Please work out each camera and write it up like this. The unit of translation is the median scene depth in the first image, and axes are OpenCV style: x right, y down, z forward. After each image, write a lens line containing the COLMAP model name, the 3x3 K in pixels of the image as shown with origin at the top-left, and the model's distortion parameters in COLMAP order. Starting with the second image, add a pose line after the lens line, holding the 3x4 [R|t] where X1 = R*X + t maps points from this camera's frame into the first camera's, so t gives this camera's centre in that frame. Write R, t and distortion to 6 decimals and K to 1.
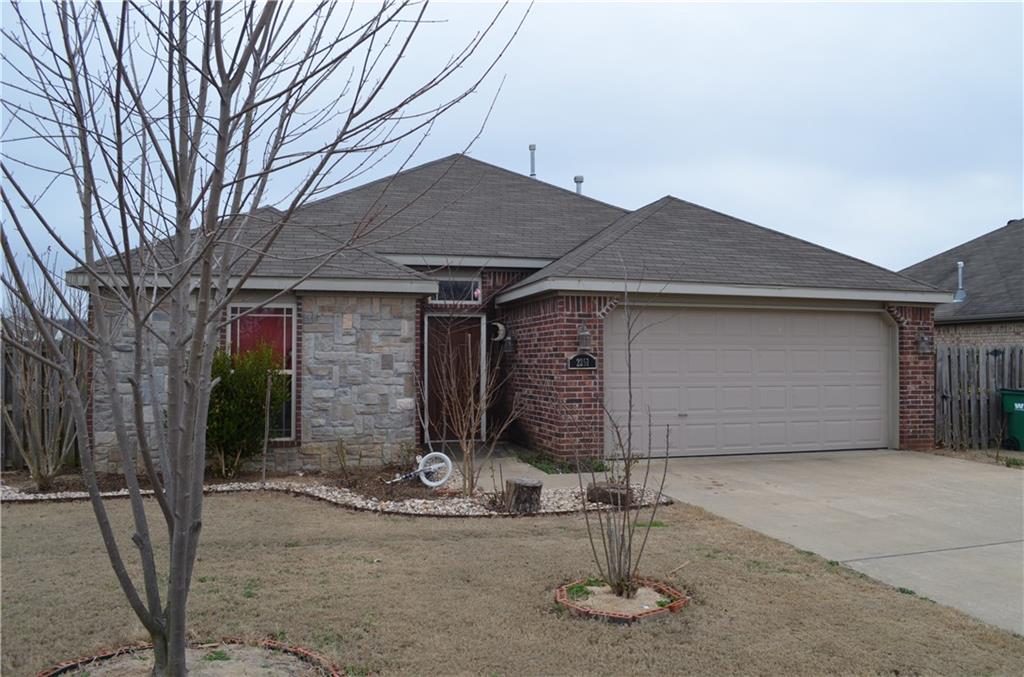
lens RADIAL K [[796.2, 0, 512.0], [0, 796.2, 338.5], [0, 0, 1]] dist [-0.047673, 0.001525]
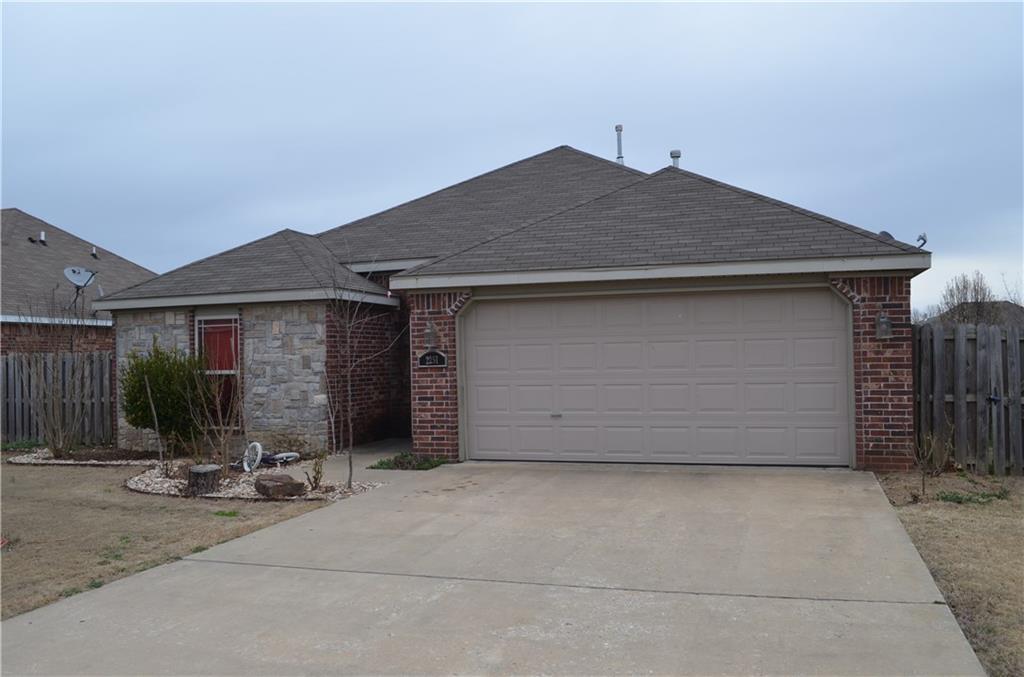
lens RADIAL K [[826.9, 0, 512.0], [0, 826.9, 338.5], [0, 0, 1]] dist [-0.041825, -0.002781]
pose [[0.831735, -0.029933, -0.554365, 0.730837], [0.033694, 0.999426, -0.003411, 0.009728], [0.554149, -0.015842, 0.832267, 0.191342]]
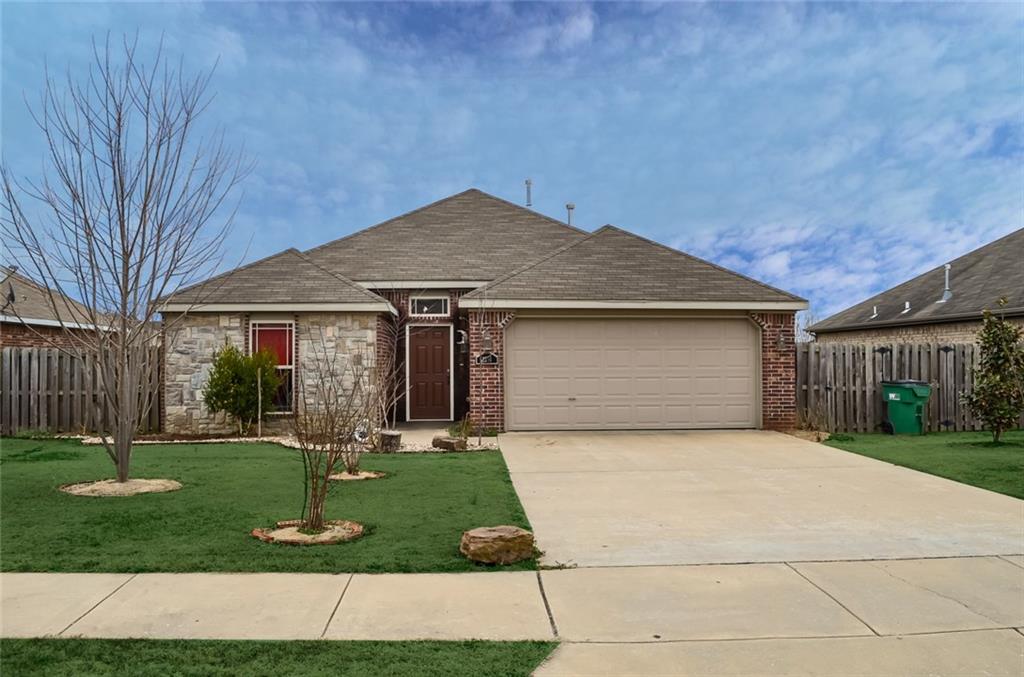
lens RADIAL K [[871.9, 0, 499.2], [0, 871.9, 335.6], [0, 0, 1]] dist [-0.008654, -0.002021]
pose [[0.975562, -0.011389, -0.219428, 0.435106], [0.010282, 0.999928, -0.006190, -0.001834], [0.219483, 0.003782, 0.975609, -0.471305]]
